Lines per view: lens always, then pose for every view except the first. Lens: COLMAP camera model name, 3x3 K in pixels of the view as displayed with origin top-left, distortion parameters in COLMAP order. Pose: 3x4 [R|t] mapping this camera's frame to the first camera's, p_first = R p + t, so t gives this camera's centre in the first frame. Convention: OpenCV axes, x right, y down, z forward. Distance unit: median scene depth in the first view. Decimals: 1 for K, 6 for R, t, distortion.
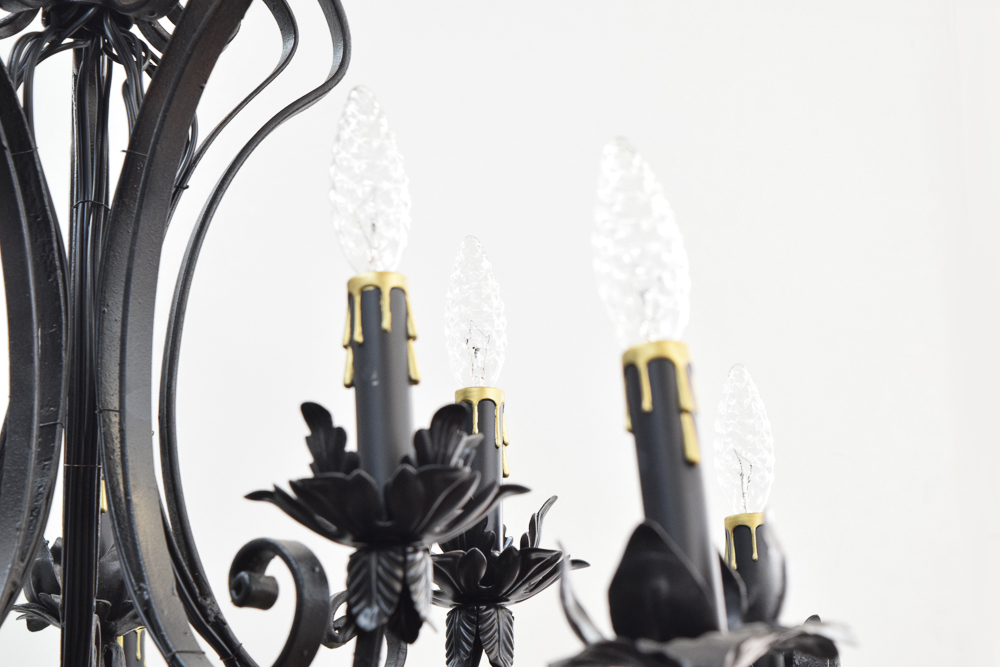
lens RADIAL K [[2279.9, 0, 500.0], [0, 2279.9, 333.5], [0, 0, 1]] dist [0.106880, -0.055949]
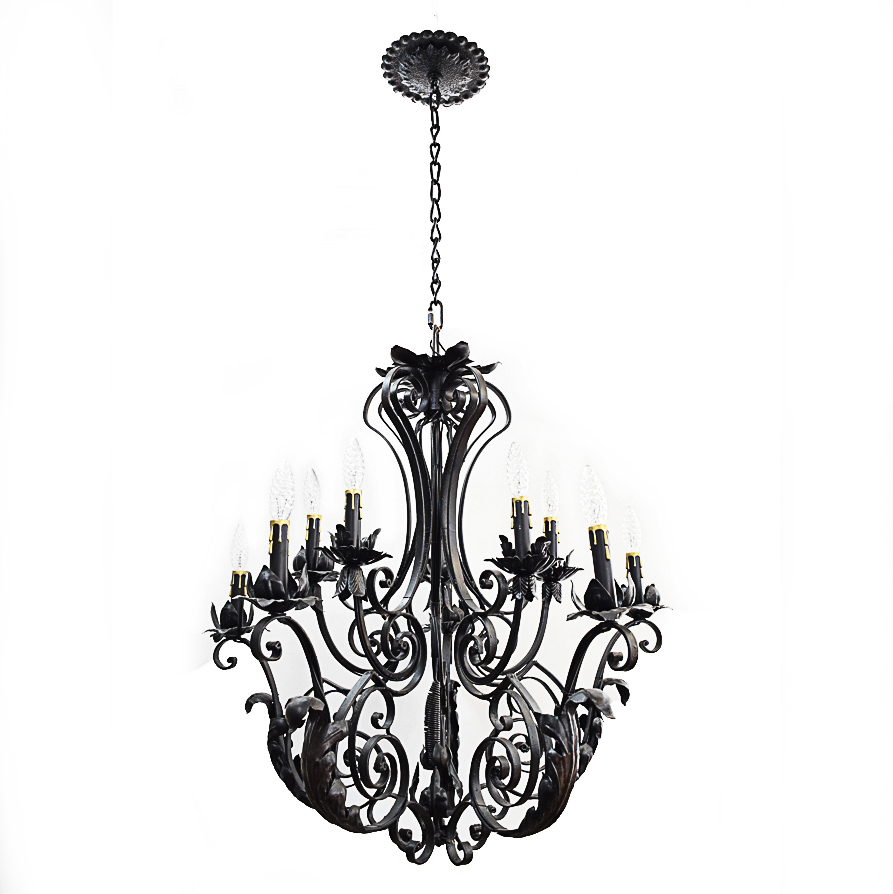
lens RADIAL K [[789.9, 0, 432.7], [0, 789.9, 429.9], [0, 0, 1]] dist [-0.090498, 0.004953]
pose [[0.986439, -0.014739, -0.163464, 0.012474], [0.012023, 0.999773, -0.017591, -0.098135], [0.163686, 0.015387, 0.986393, -0.206376]]
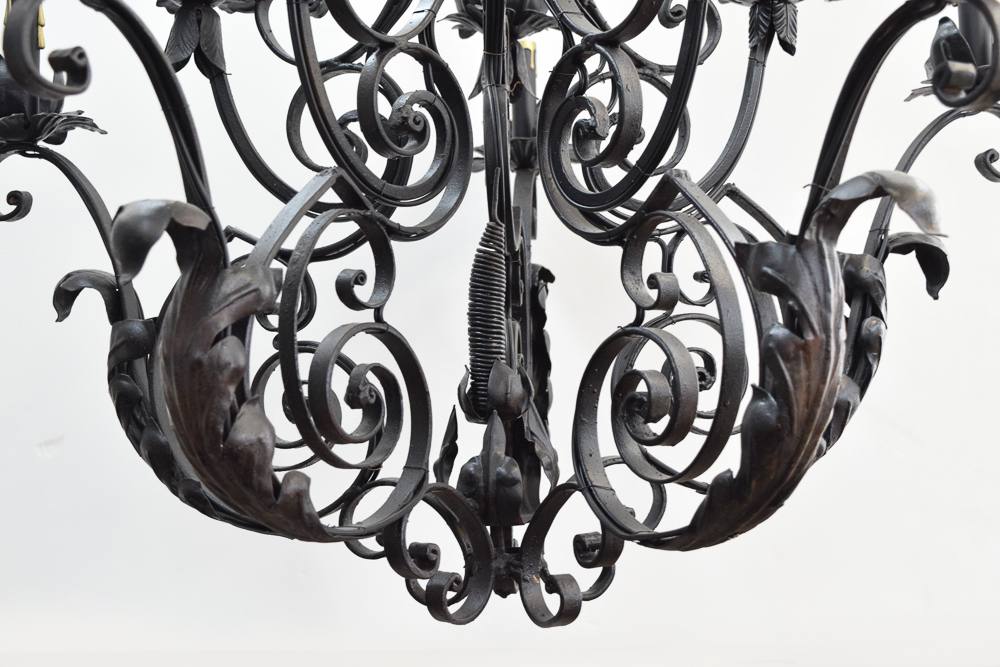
lens RADIAL K [[1560.9, 0, 500.0], [0, 1560.9, 333.5], [0, 0, 1]] dist [-0.017351, -0.045032]
pose [[0.985898, 0.022929, -0.165767, -0.012334], [0.017411, 0.971138, 0.237880, 0.095691], [0.166437, -0.237412, 0.957045, 0.000726]]
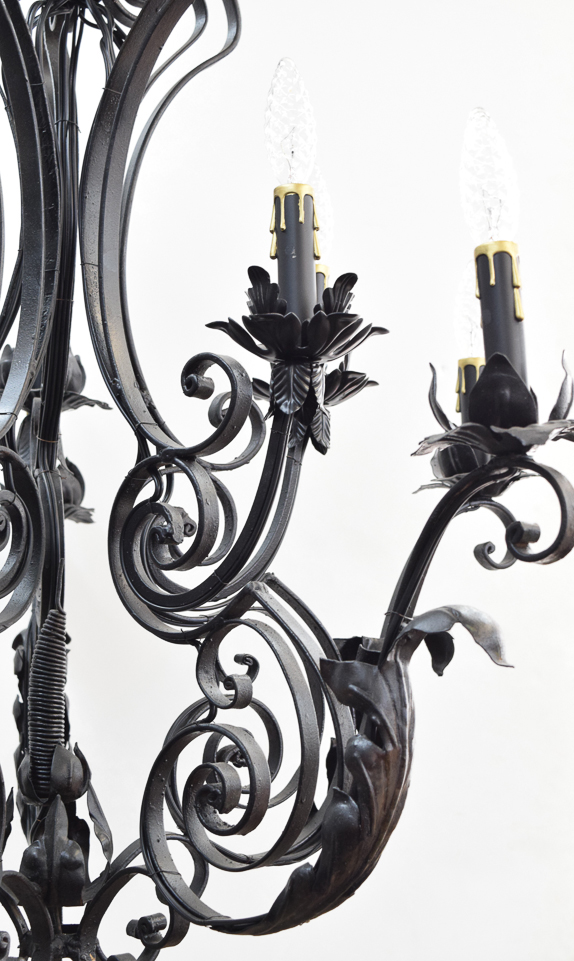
lens RADIAL K [[1603.6, 0, 338.3], [0, 1603.6, 504.1], [0, 0, 1]] dist [-0.009426, 0.059966]
pose [[0.991887, 0.045972, 0.118518, -0.127887], [-0.065053, 0.984556, 0.162535, 0.007210], [-0.109215, -0.168926, 0.979559, -0.085737]]
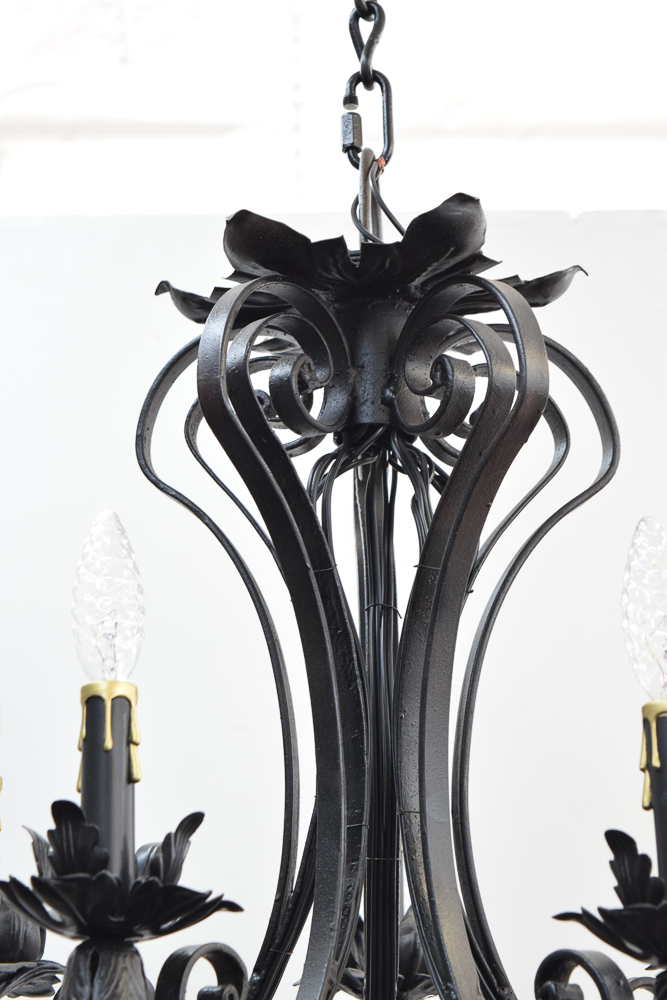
lens RADIAL K [[2279.9, 0, 332.4], [0, 2279.9, 522.4], [0, 0, 1]] dist [0.106880, -0.055949]
pose [[0.986766, -0.027890, -0.159731, -0.033405], [0.023556, 0.999303, -0.028963, -0.072354], [0.160428, 0.024817, 0.986736, -0.058376]]
